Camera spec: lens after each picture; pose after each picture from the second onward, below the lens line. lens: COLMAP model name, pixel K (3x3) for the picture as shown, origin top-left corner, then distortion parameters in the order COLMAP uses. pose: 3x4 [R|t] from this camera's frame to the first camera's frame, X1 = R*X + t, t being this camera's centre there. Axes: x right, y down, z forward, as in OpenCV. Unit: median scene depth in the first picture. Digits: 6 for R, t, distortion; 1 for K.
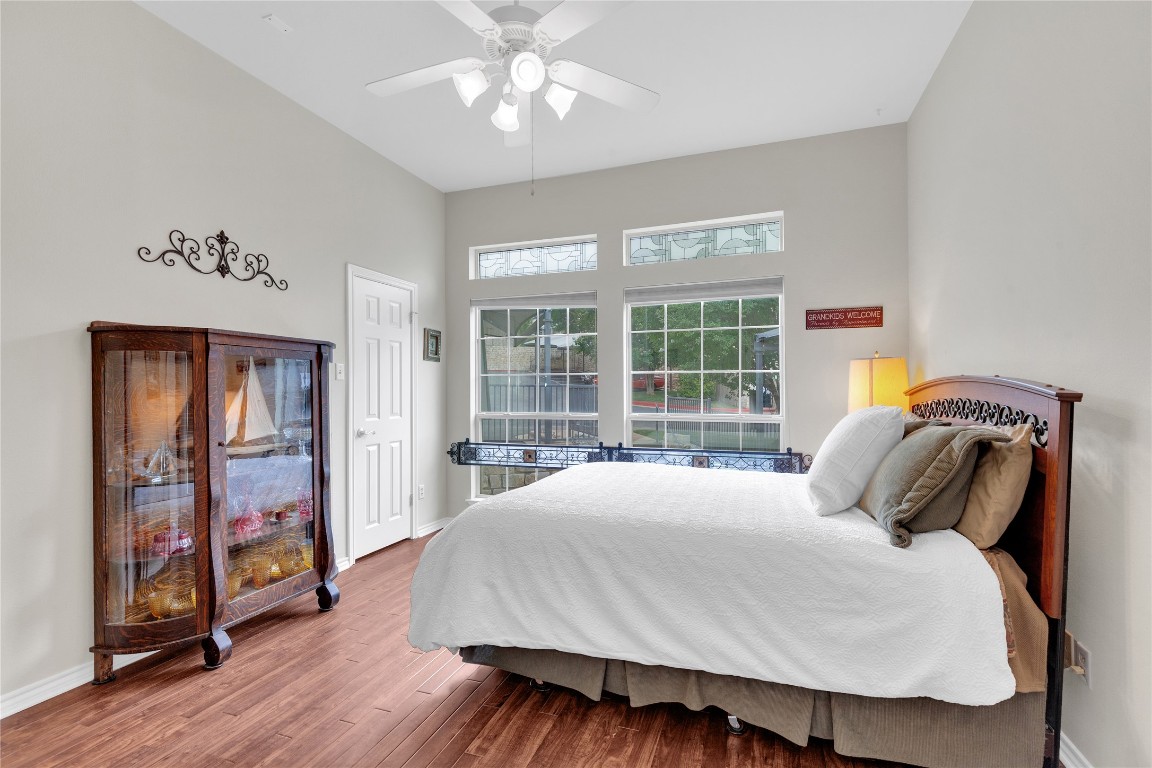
lens RADIAL K [[519.0, 0, 579.3], [0, 519.0, 385.0], [0, 0, 1]] dist [0.005727, -0.000282]
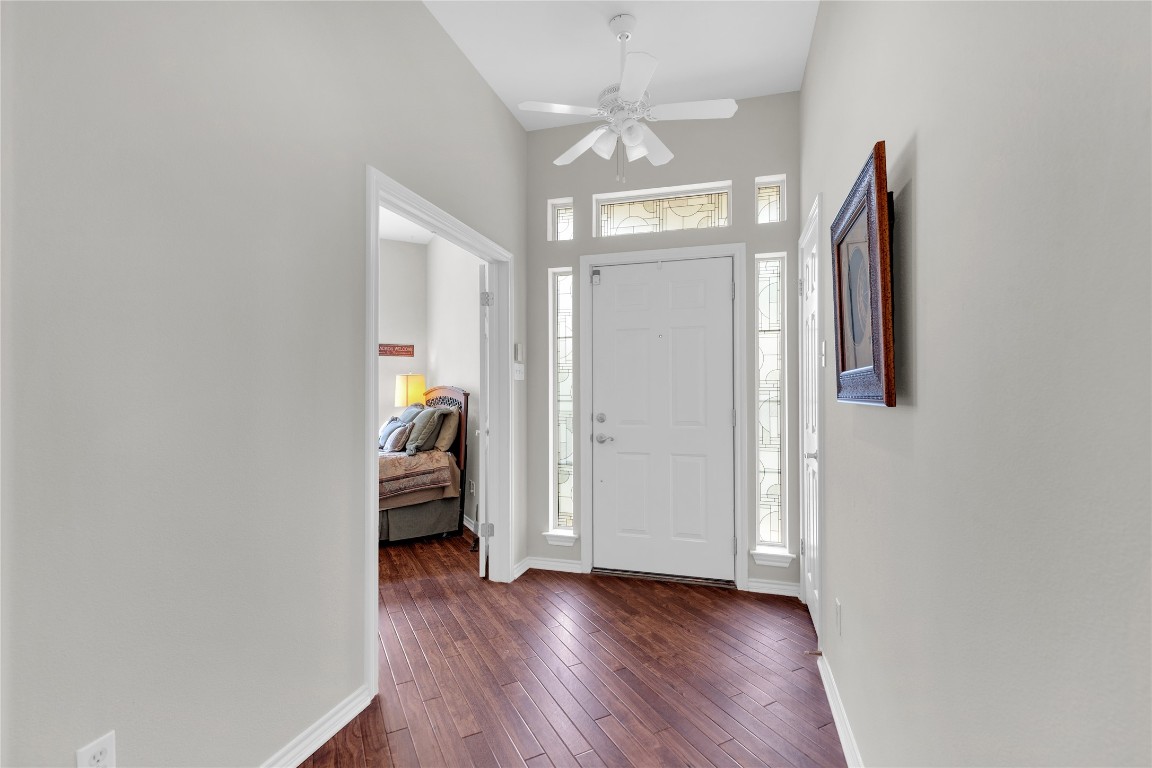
lens RADIAL K [[519.0, 0, 579.3], [0, 519.0, 385.0], [0, 0, 1]] dist [0.005727, -0.000282]
pose [[0.680837, 0.006408, 0.732407, -0.614910], [-0.000643, 0.999967, -0.008151, -0.005084], [-0.732434, 0.005079, 0.680819, -1.157297]]
